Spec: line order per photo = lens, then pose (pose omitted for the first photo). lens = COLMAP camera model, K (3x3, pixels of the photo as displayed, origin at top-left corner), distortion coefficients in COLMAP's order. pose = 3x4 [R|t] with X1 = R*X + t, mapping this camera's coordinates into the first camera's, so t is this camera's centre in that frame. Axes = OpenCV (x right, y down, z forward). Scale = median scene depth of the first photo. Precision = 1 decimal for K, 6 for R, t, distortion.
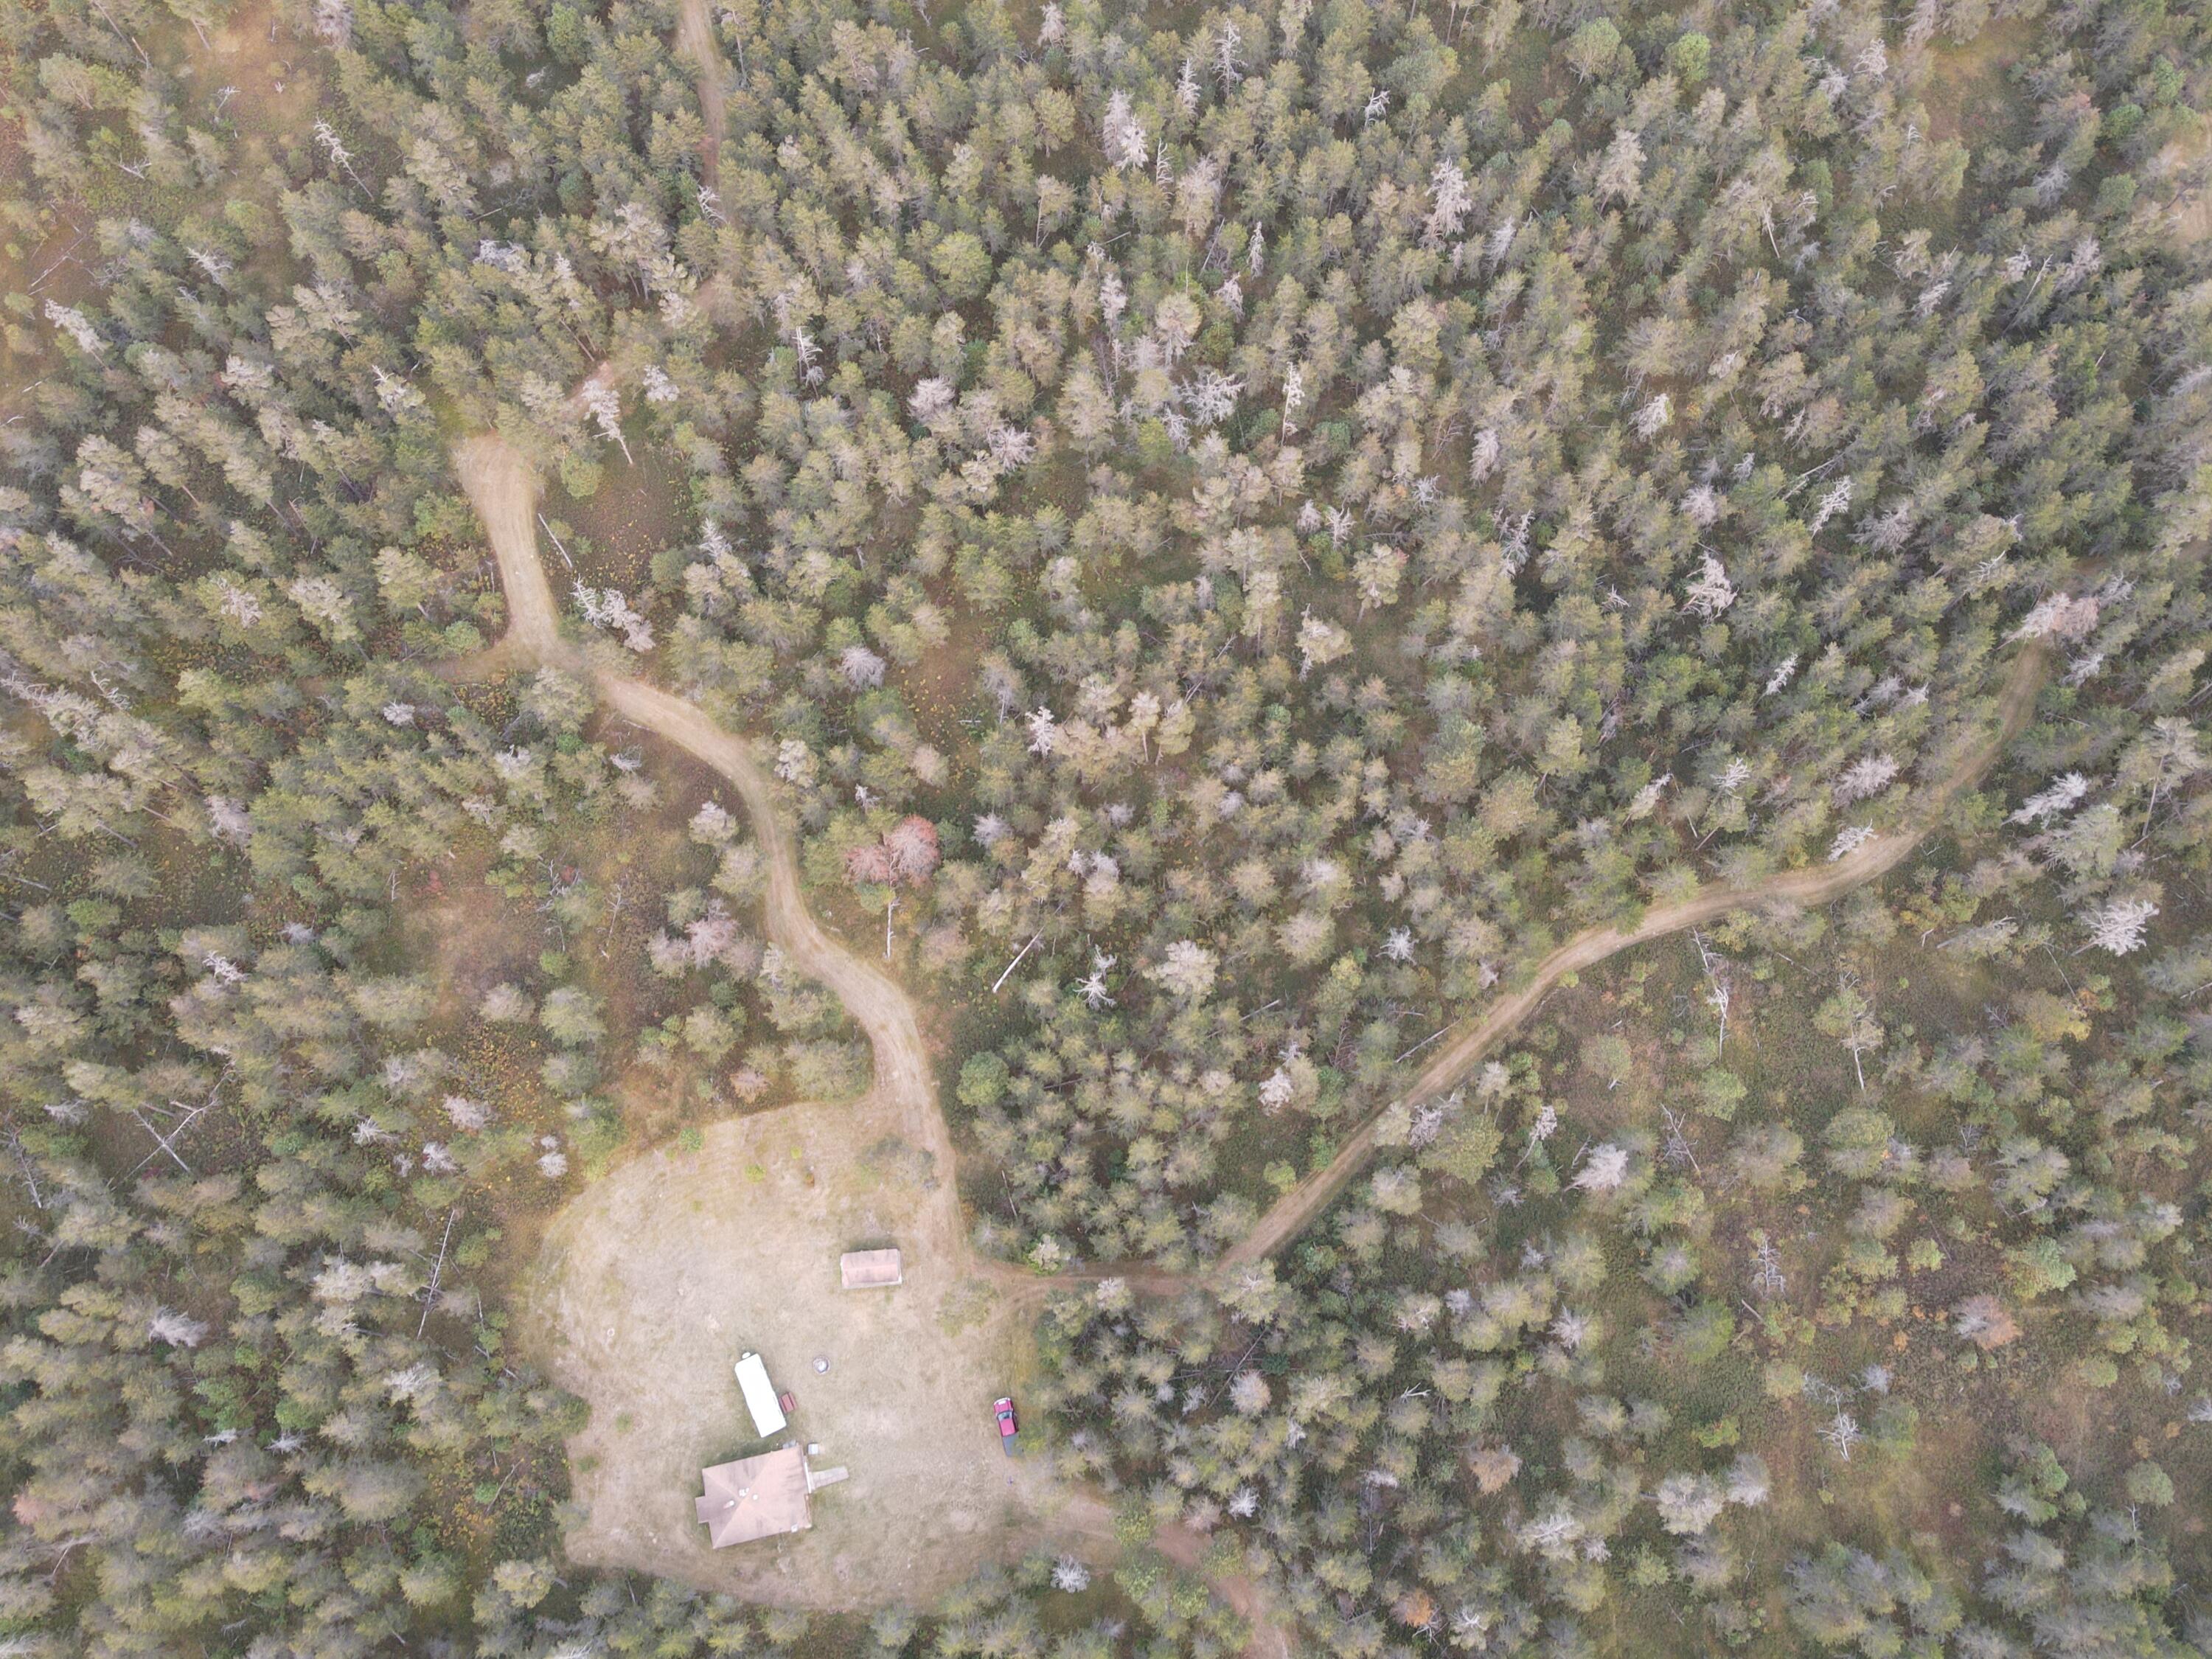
lens RADIAL K [[1633.1, 0, 1118.2], [0, 1633.1, 820.6], [0, 0, 1]] dist [0.000255, 0.031931]
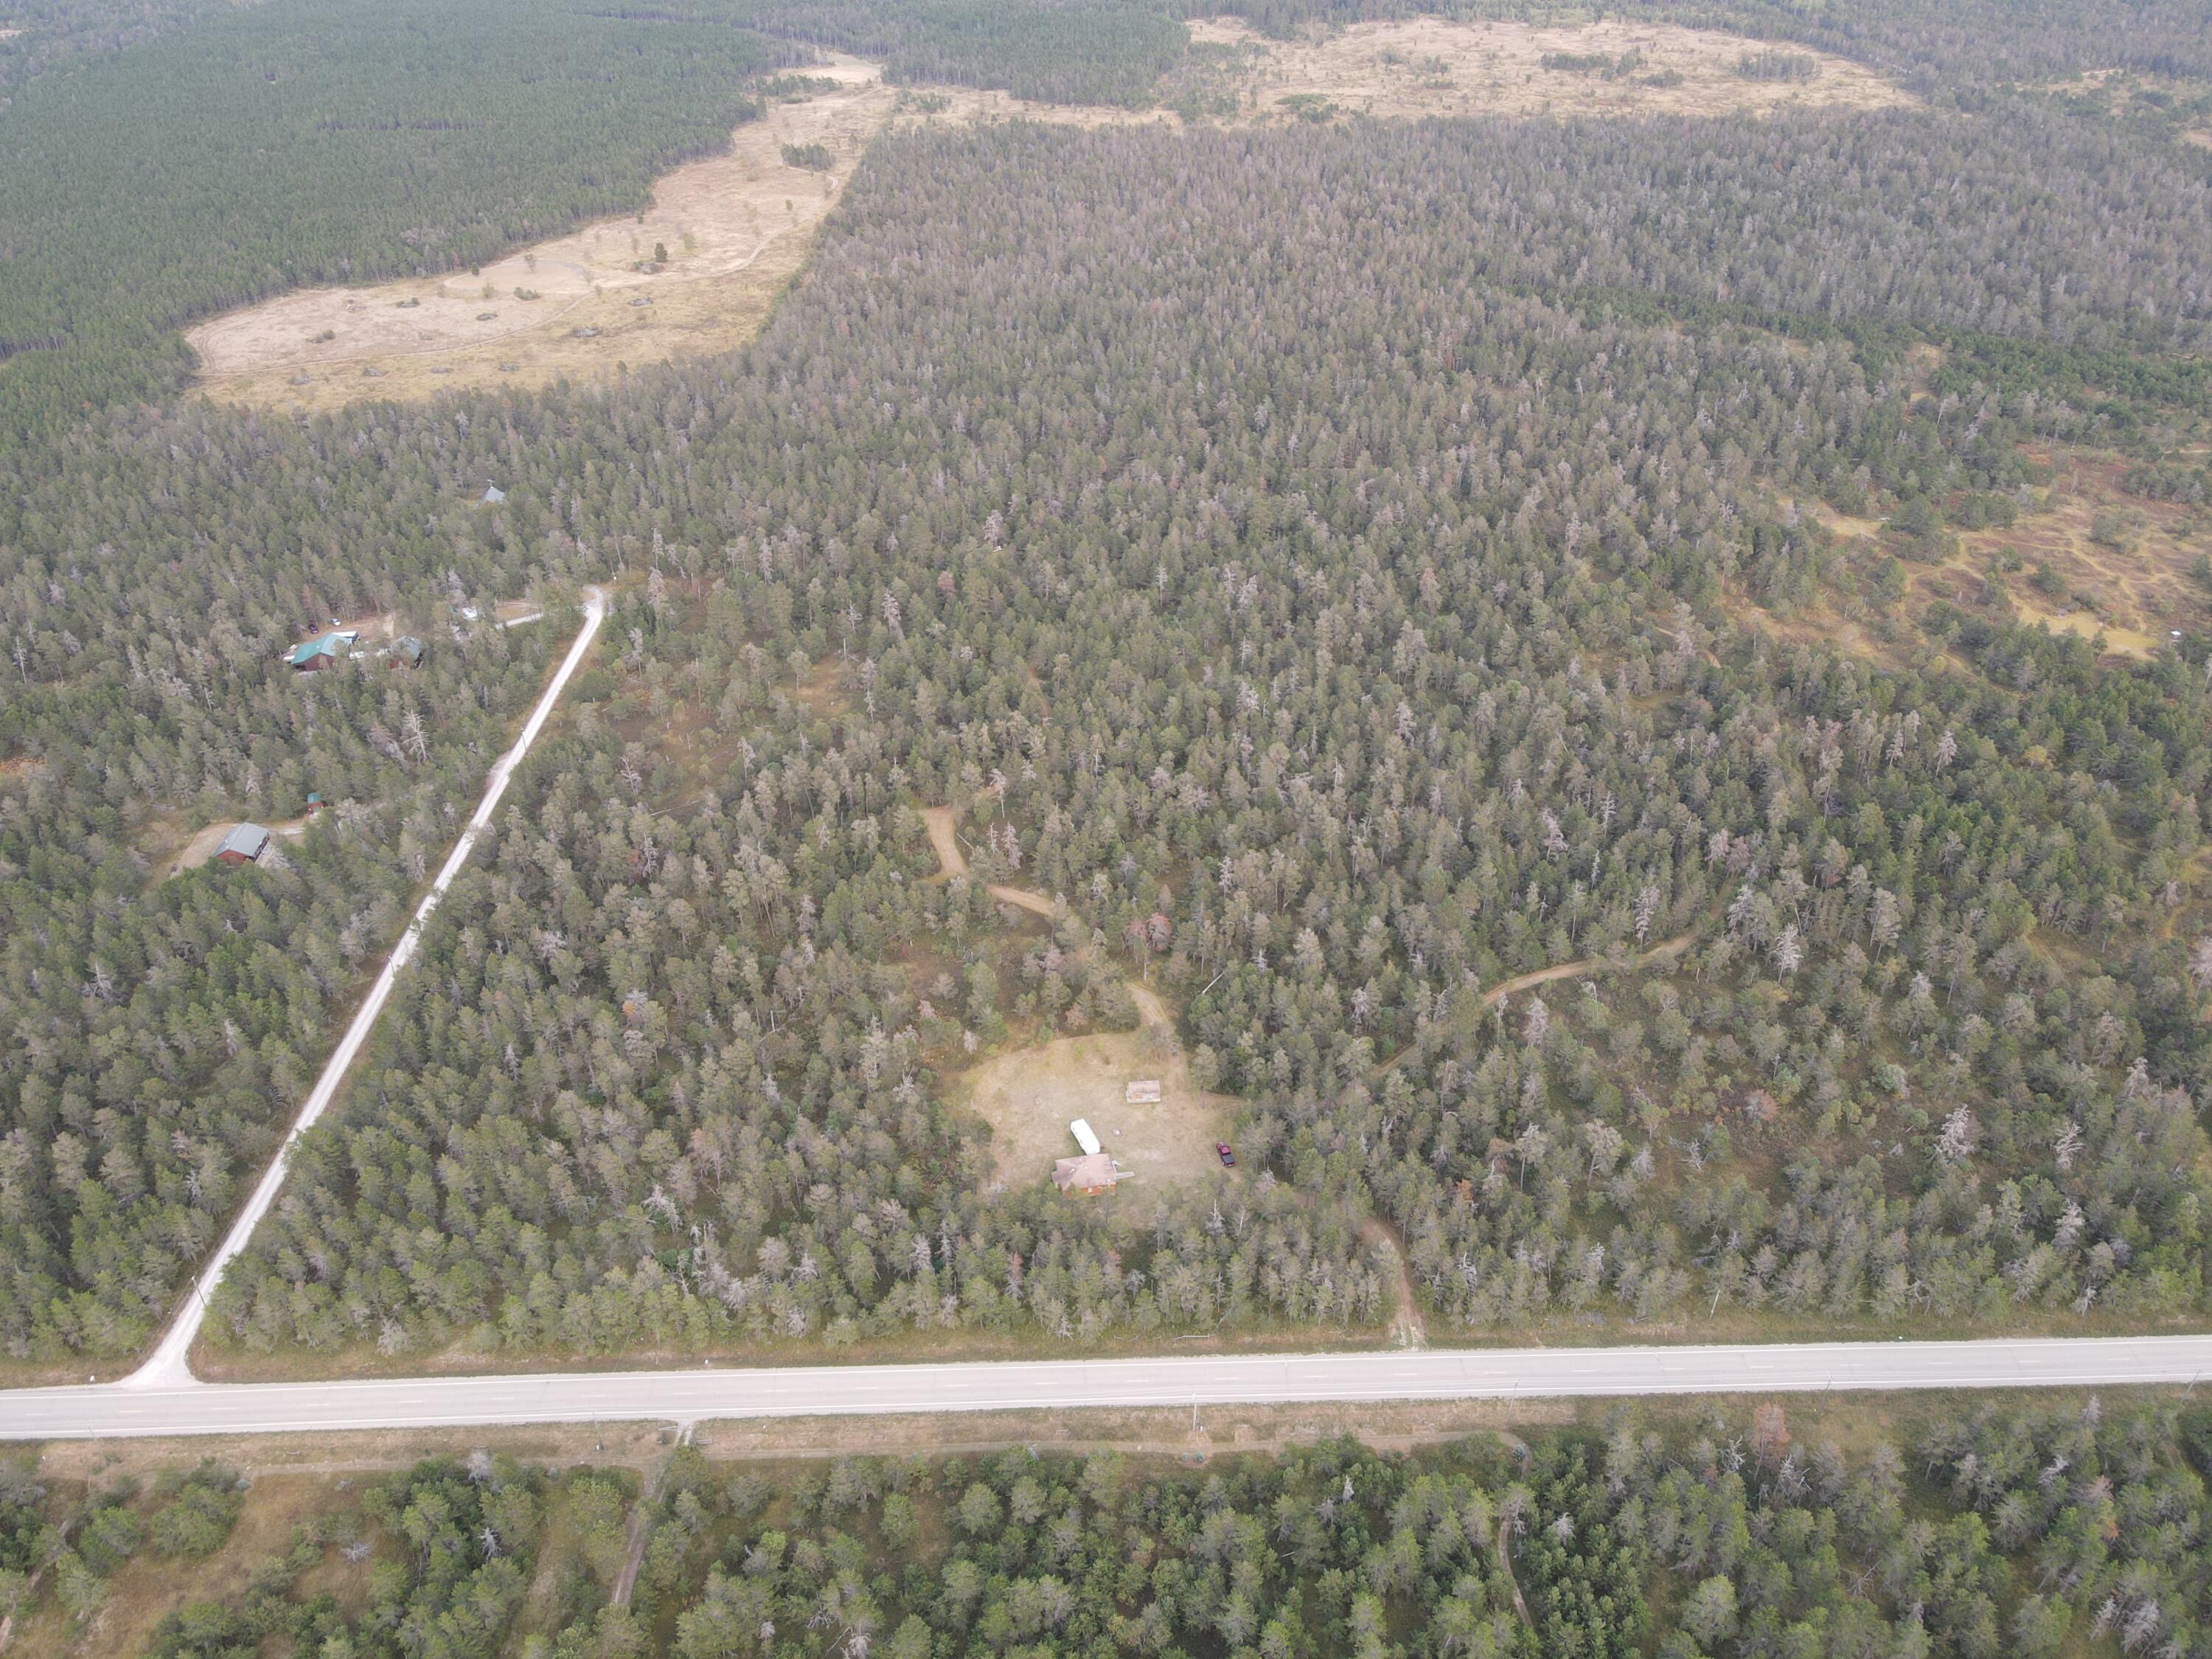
lens RADIAL K [[1633.1, 0, 1112.2], [0, 1633.1, 824.9], [0, 0, 1]] dist [0.000255, 0.031931]
pose [[0.999930, 0.010694, -0.005133, -0.174909], [-0.011472, 0.761764, -0.647754, 1.185132], [-0.003017, 0.647767, 0.761833, -0.550771]]
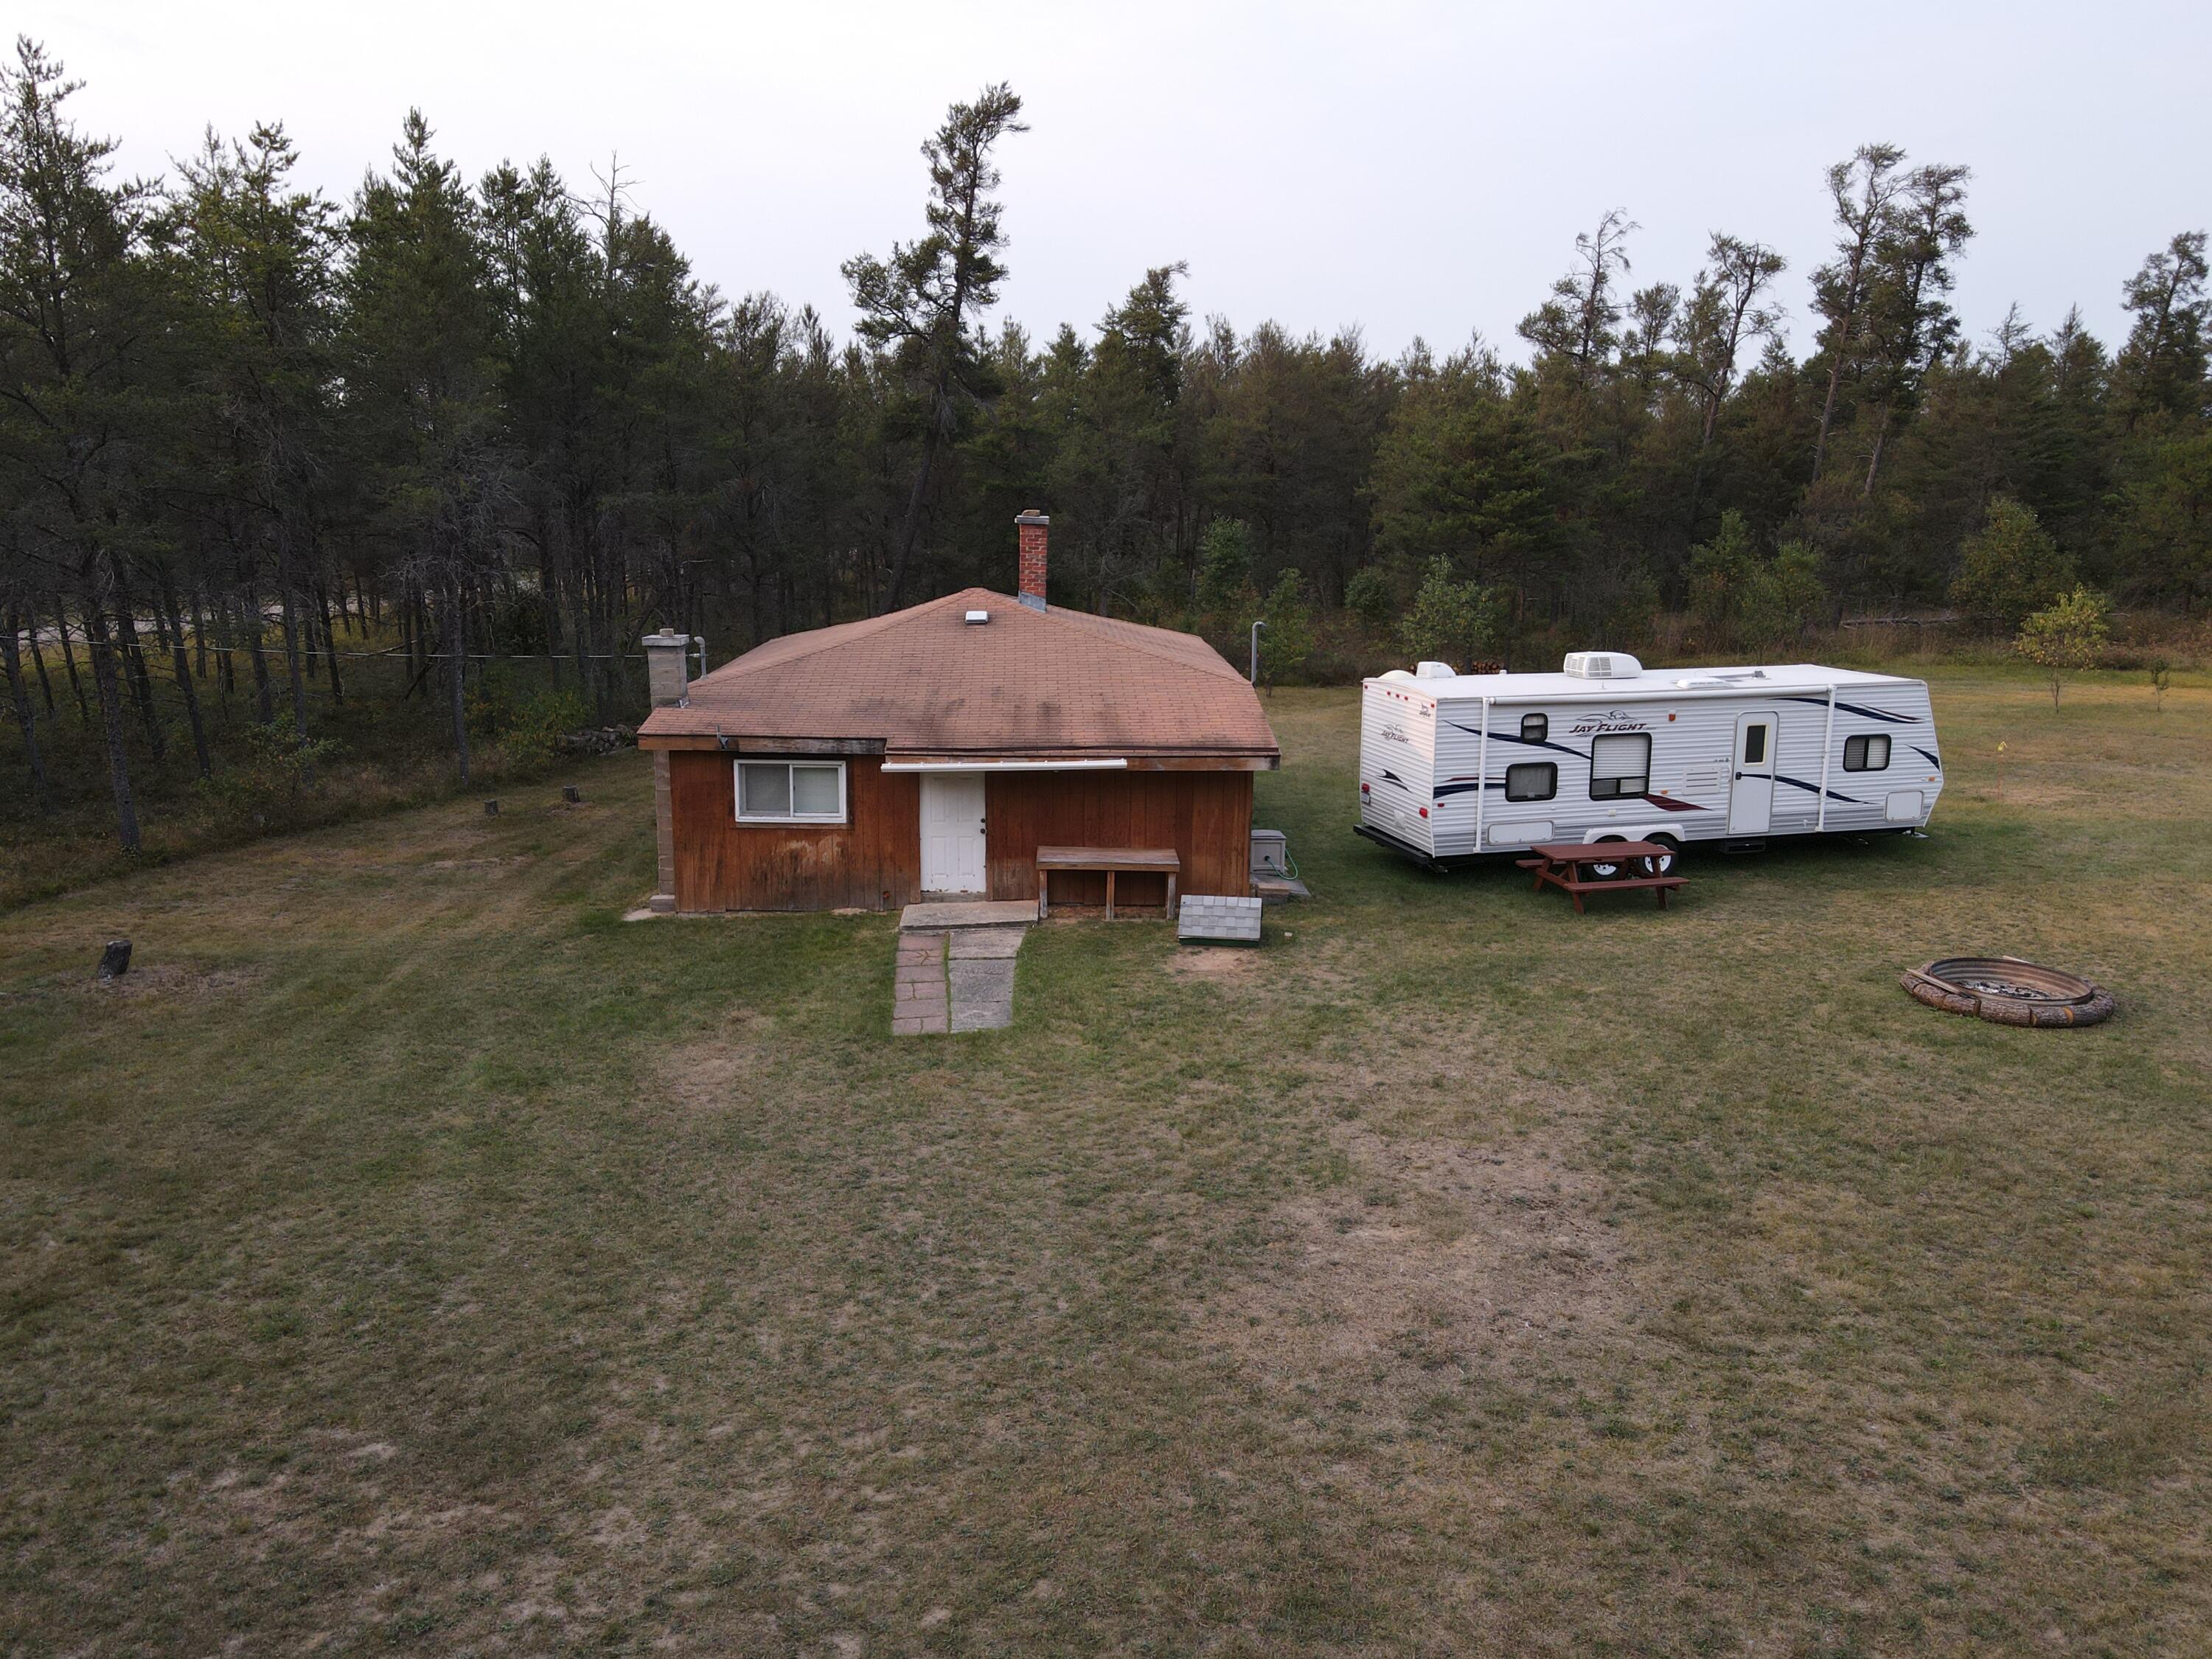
lens RADIAL K [[1633.1, 0, 1102.6], [0, 1633.1, 831.3], [0, 0, 1]] dist [0.000255, 0.031931]
pose [[-0.192059, 0.196109, -0.961590, -0.075428], [-0.945092, 0.227036, 0.235066, 0.345841], [0.264414, 0.953937, 0.141737, 0.926291]]
